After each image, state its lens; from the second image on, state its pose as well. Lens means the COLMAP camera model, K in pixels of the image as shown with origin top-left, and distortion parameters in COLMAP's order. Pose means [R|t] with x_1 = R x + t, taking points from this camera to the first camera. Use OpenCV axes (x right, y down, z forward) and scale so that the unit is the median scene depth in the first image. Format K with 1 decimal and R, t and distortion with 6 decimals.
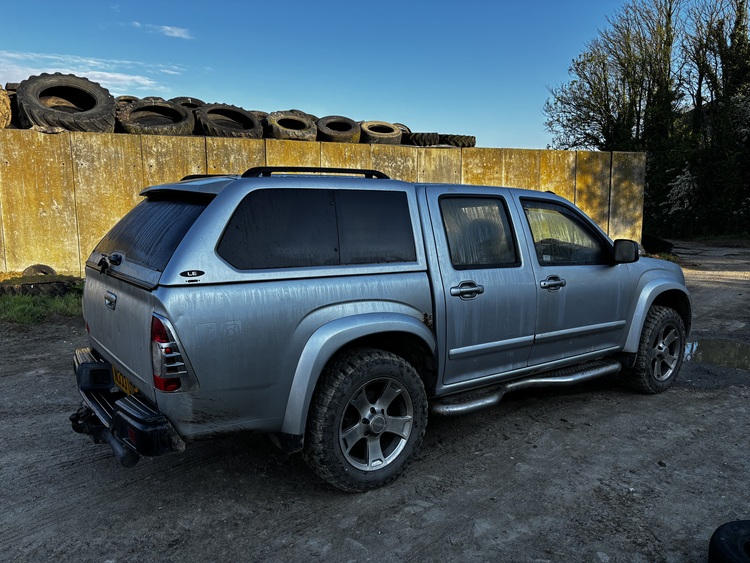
lens RADIAL K [[571.9, 0, 373.8], [0, 571.9, 284.5], [0, 0, 1]] dist [0.049167, -0.053389]
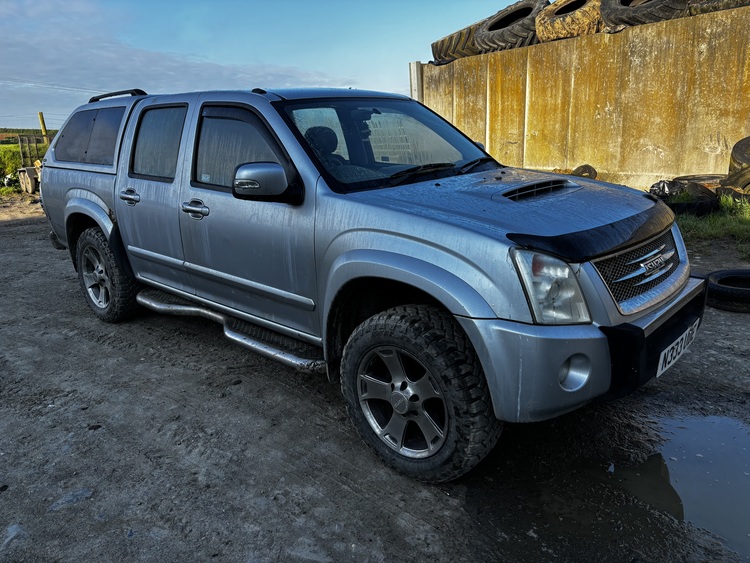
lens RADIAL K [[571.9, 0, 374.3], [0, 571.9, 287.9], [0, 0, 1]] dist [0.049167, -0.053389]
pose [[0.169517, 0.263207, -0.949729, 0.439097], [-0.090669, 0.963755, 0.250911, -0.046455], [0.981348, 0.043577, 0.187238, 0.410218]]
